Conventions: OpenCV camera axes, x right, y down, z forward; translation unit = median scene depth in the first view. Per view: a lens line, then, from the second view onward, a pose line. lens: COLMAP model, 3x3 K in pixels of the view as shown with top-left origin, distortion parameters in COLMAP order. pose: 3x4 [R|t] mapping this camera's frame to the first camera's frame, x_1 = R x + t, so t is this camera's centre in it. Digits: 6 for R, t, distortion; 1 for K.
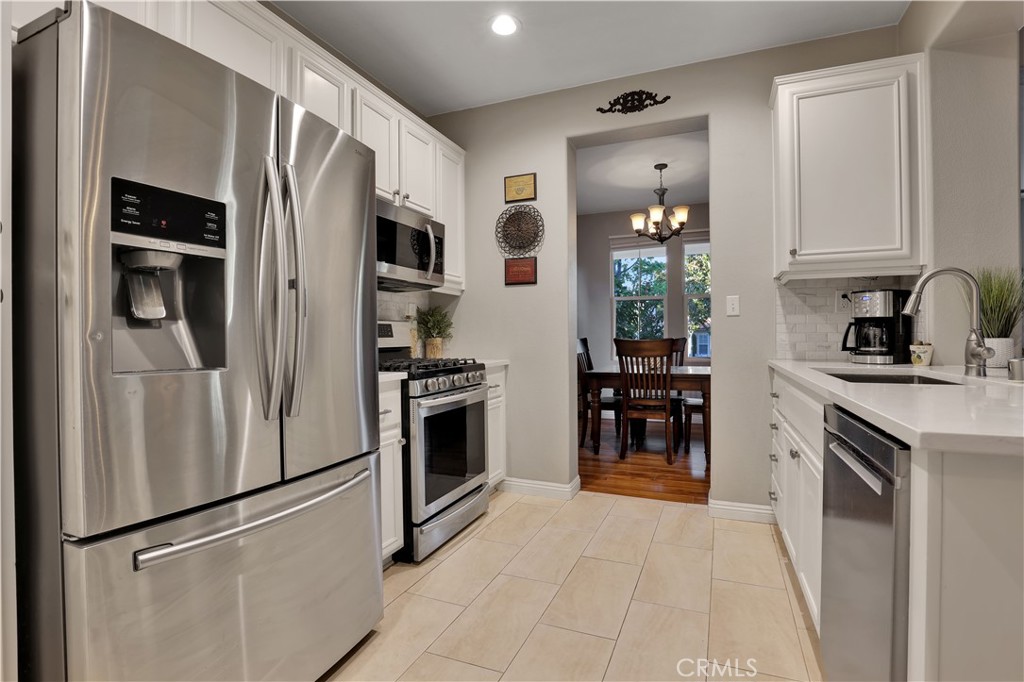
lens RADIAL K [[497.5, 0, 514.4], [0, 497.5, 340.2], [0, 0, 1]] dist [-0.031480, 0.003658]
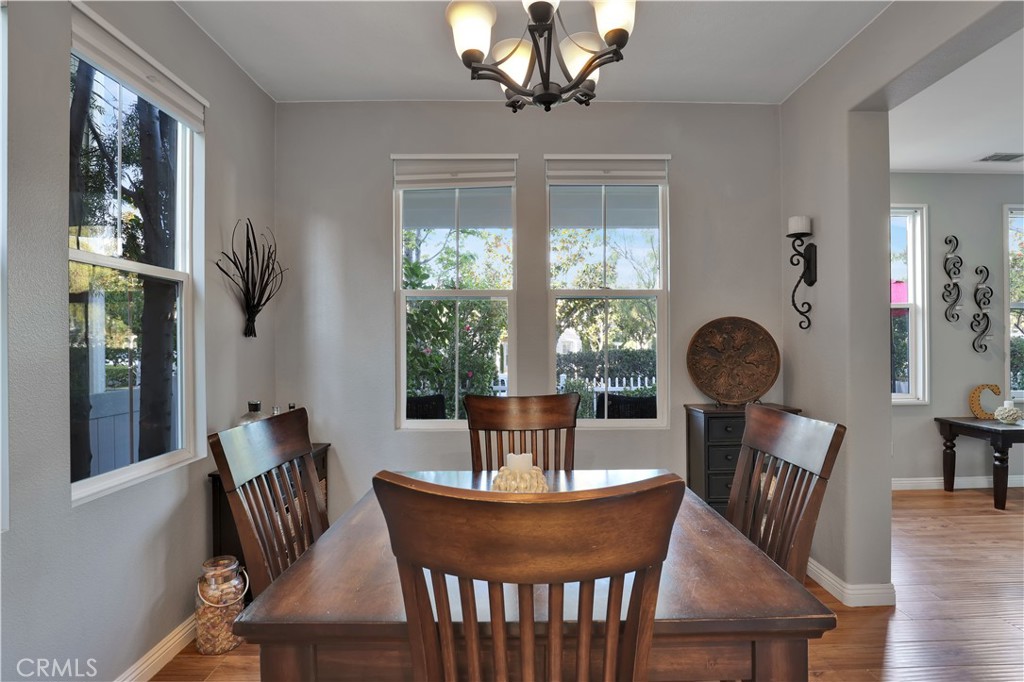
lens RADIAL K [[501.4, 0, 514.3], [0, 501.4, 340.4], [0, 0, 1]] dist [-0.019125, -0.000696]
pose [[0.923380, -0.003346, 0.383873, 0.117130], [0.007570, 0.999926, -0.009493, -0.035637], [-0.383813, 0.011672, 0.923337, 0.531023]]
